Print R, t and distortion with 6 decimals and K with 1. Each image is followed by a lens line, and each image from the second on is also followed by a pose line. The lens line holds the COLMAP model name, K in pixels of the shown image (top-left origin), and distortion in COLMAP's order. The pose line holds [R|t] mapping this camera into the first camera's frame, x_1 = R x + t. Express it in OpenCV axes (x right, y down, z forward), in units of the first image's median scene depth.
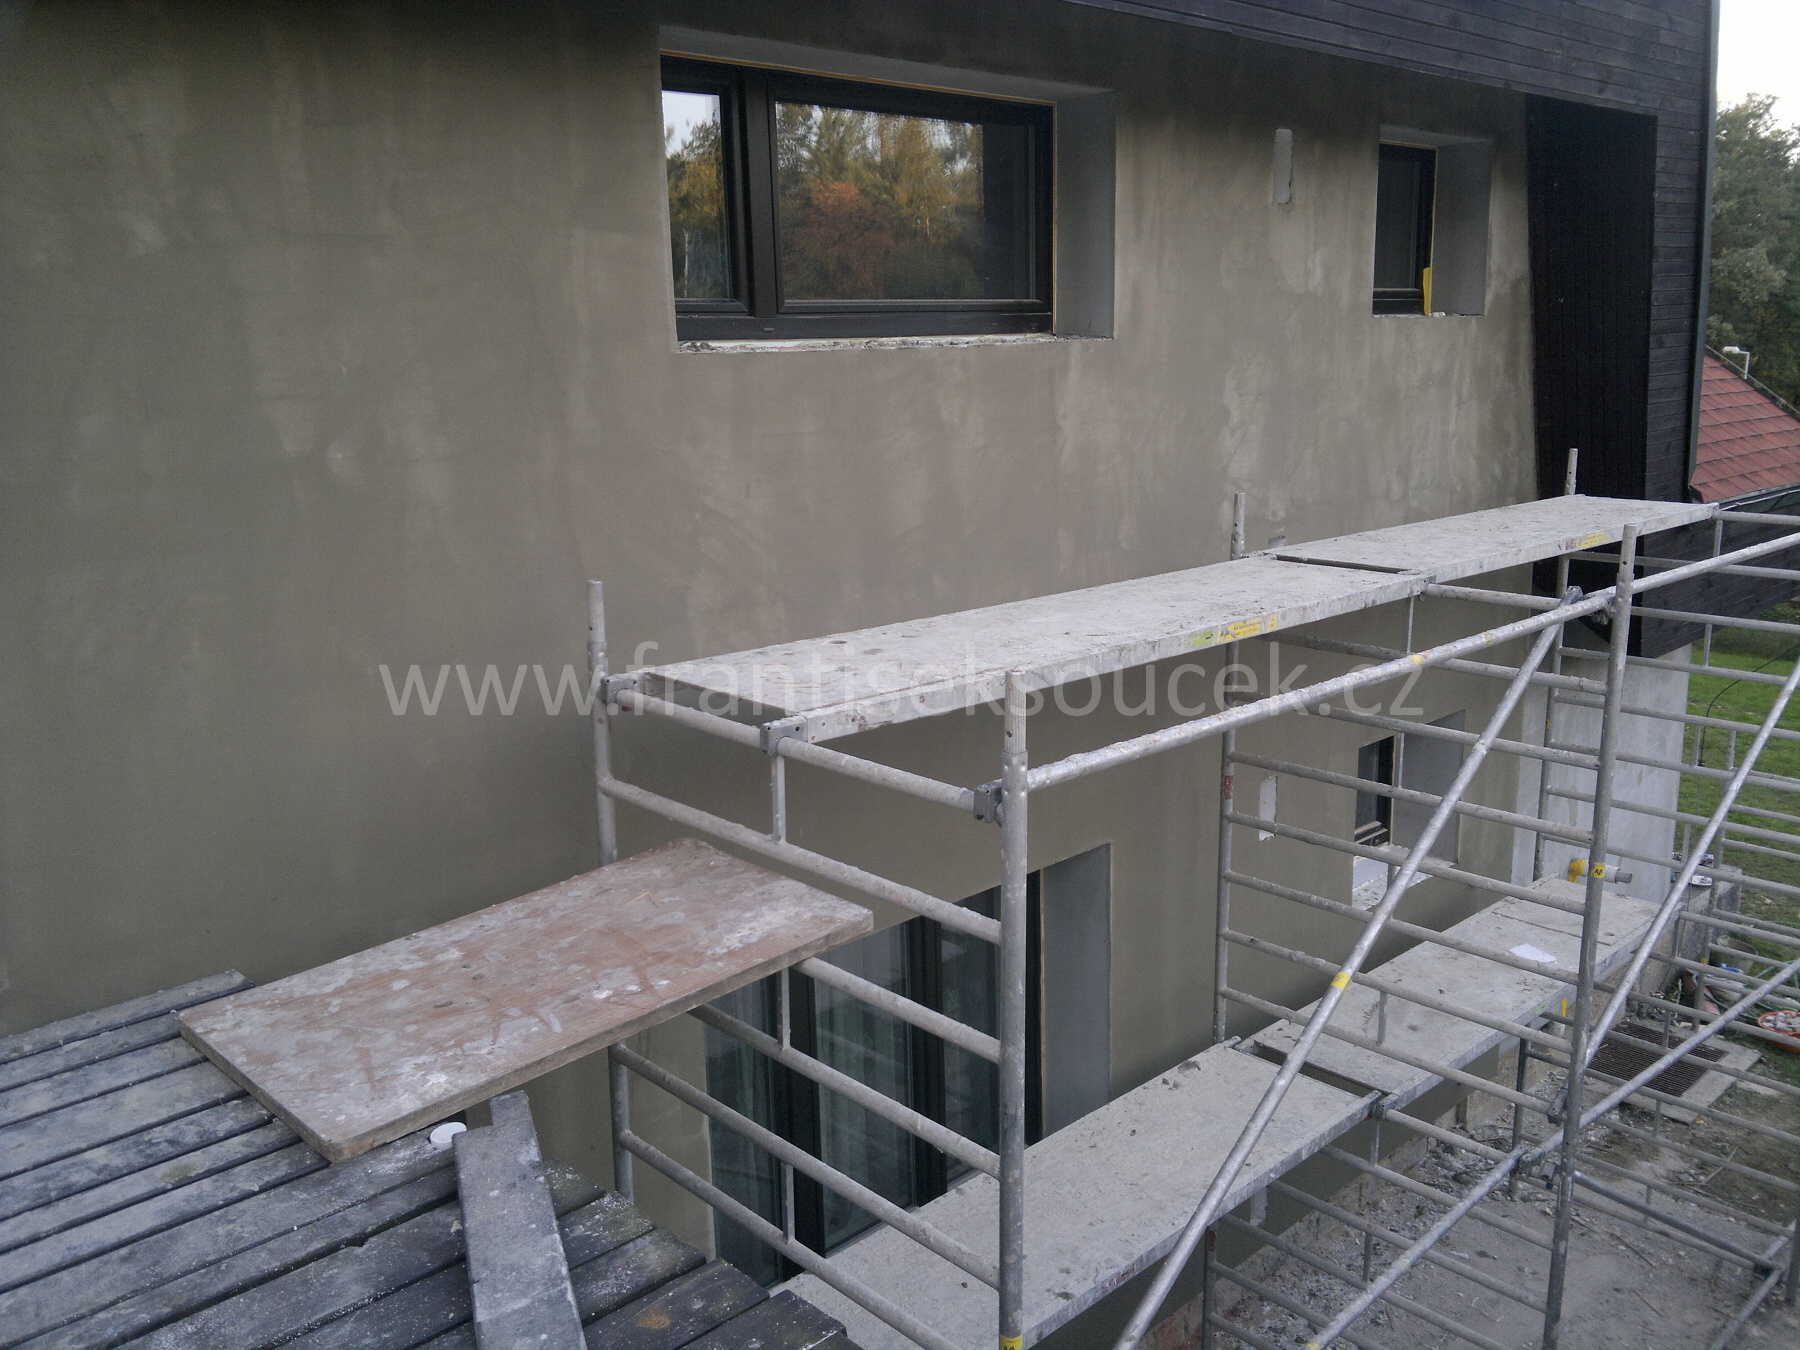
lens RADIAL K [[1533.1, 0, 933.9], [0, 1533.1, 696.6], [0, 0, 1]] dist [0.073828, -0.134620]
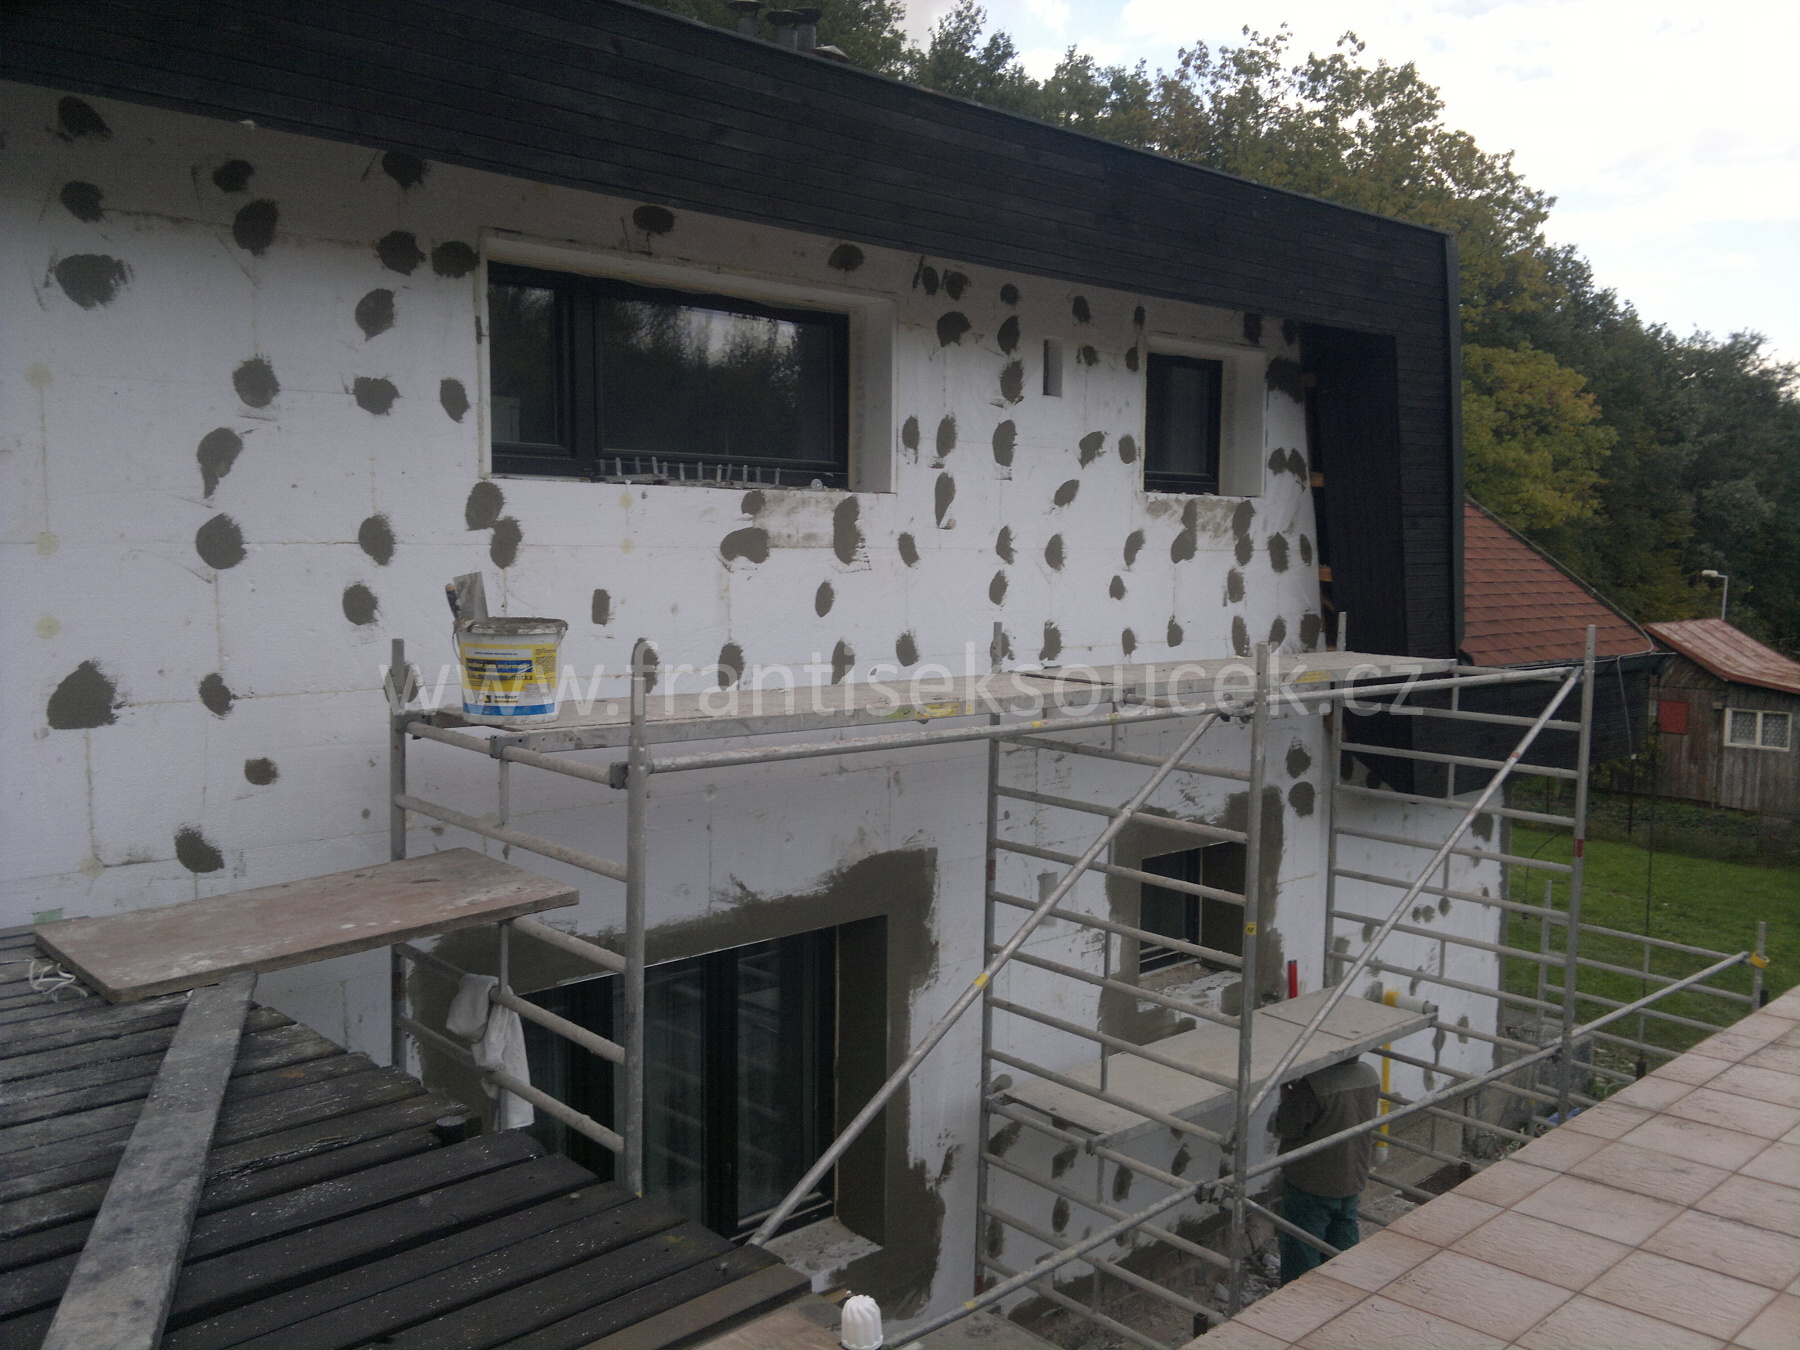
lens RADIAL K [[1533.1, 0, 928.7], [0, 1533.1, 691.1], [0, 0, 1]] dist [0.073828, -0.134620]
pose [[0.999182, 0.033992, -0.021905, 0.172513], [-0.036602, 0.990510, -0.132475, 0.084327], [0.017194, 0.133168, 0.990944, -0.192122]]
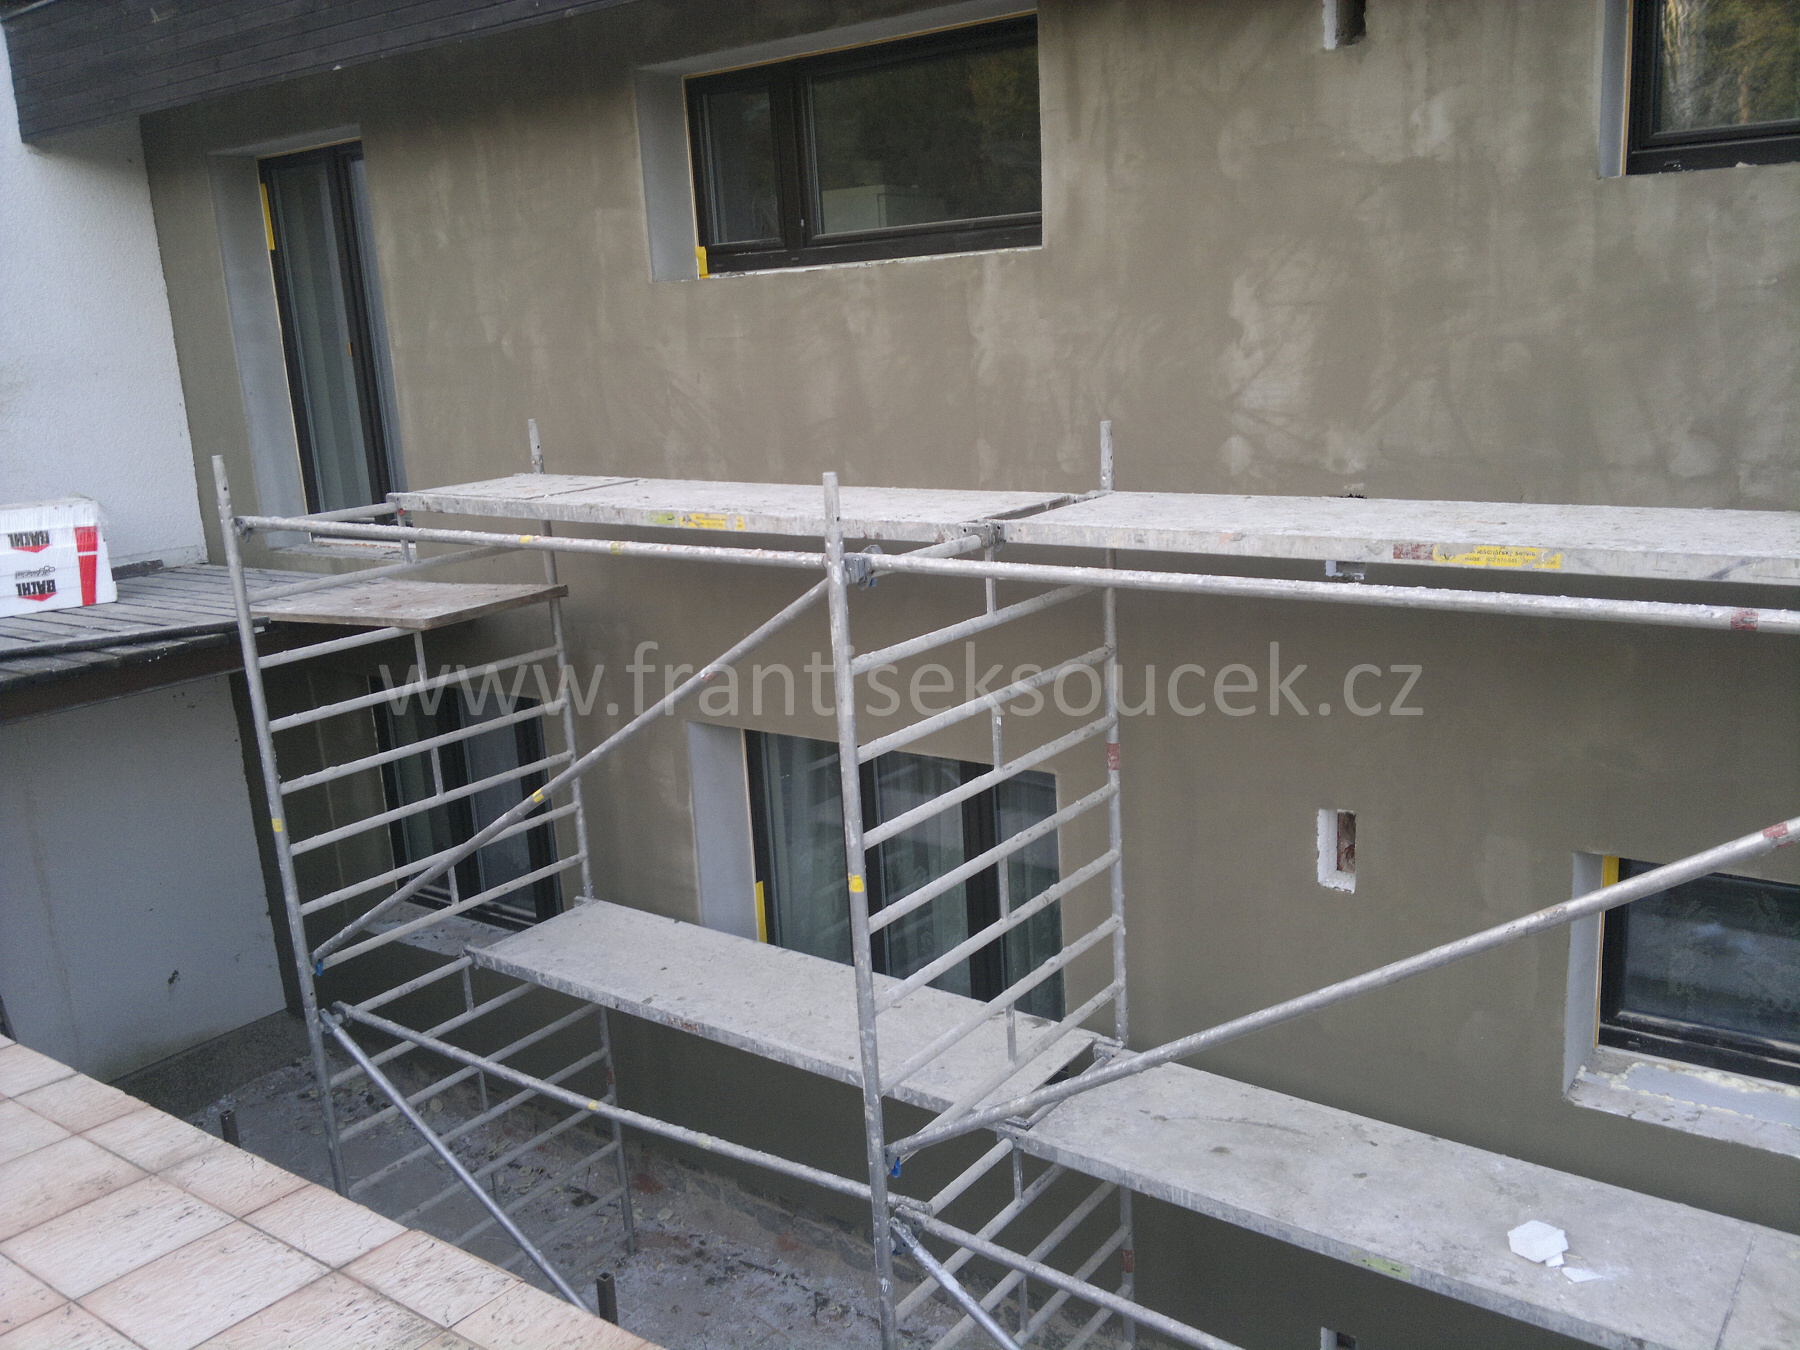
lens RADIAL K [[1533.1, 0, 934.2], [0, 1533.1, 700.4], [0, 0, 1]] dist [0.073828, -0.134620]
pose [[0.160297, 0.243687, -0.956515, 1.060859], [-0.180332, 0.959967, 0.214345, -0.149477], [0.970456, 0.138132, 0.197824, 0.752641]]
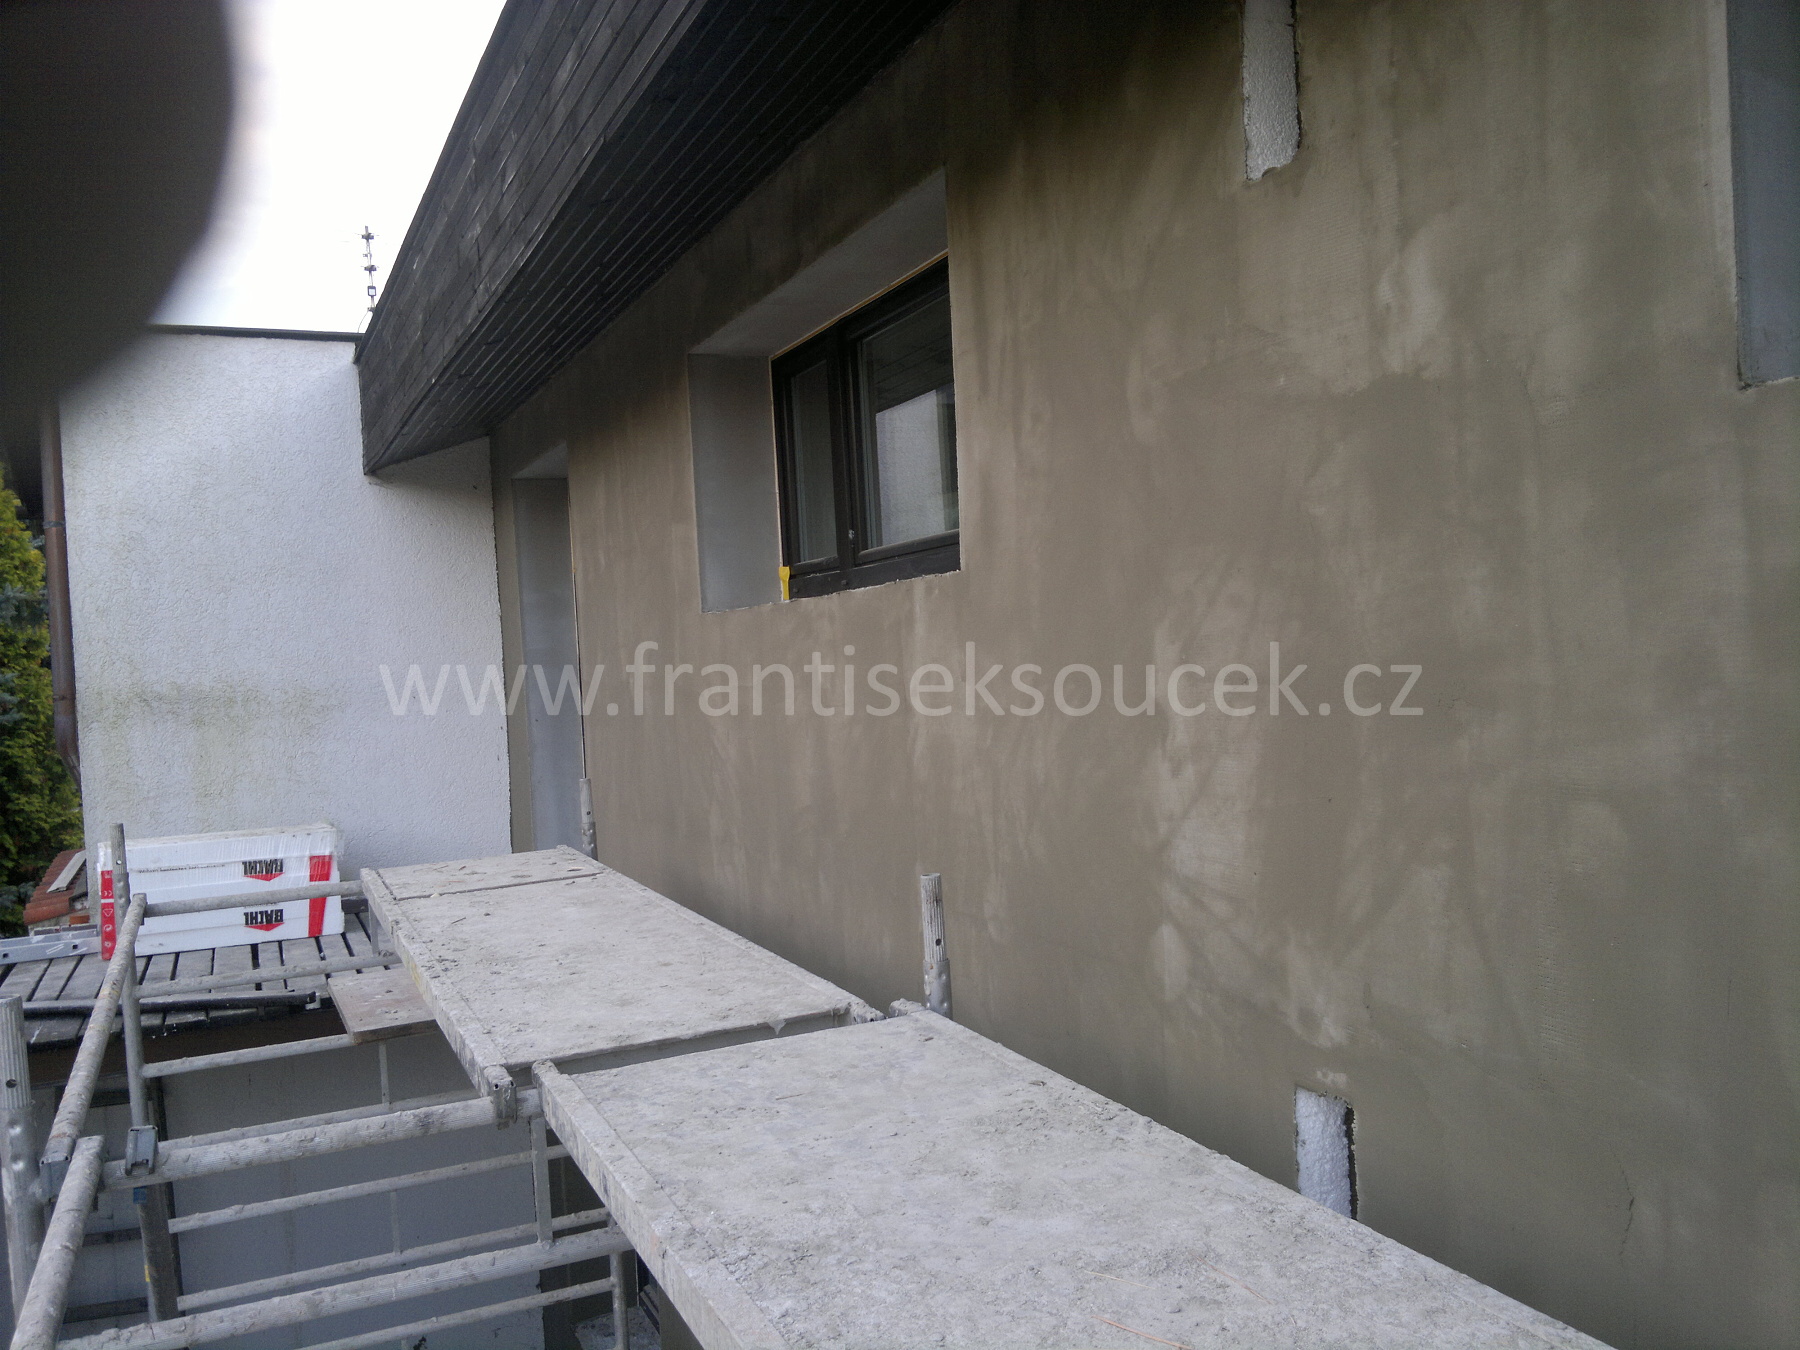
lens RADIAL K [[1533.1, 0, 913.6], [0, 1533.1, 692.4], [0, 0, 1]] dist [0.073828, -0.134620]
pose [[-0.356810, 0.061387, -0.932158, 0.644322], [-0.159266, 0.979233, 0.125451, -0.247530], [0.920500, 0.193224, -0.339623, 1.146250]]
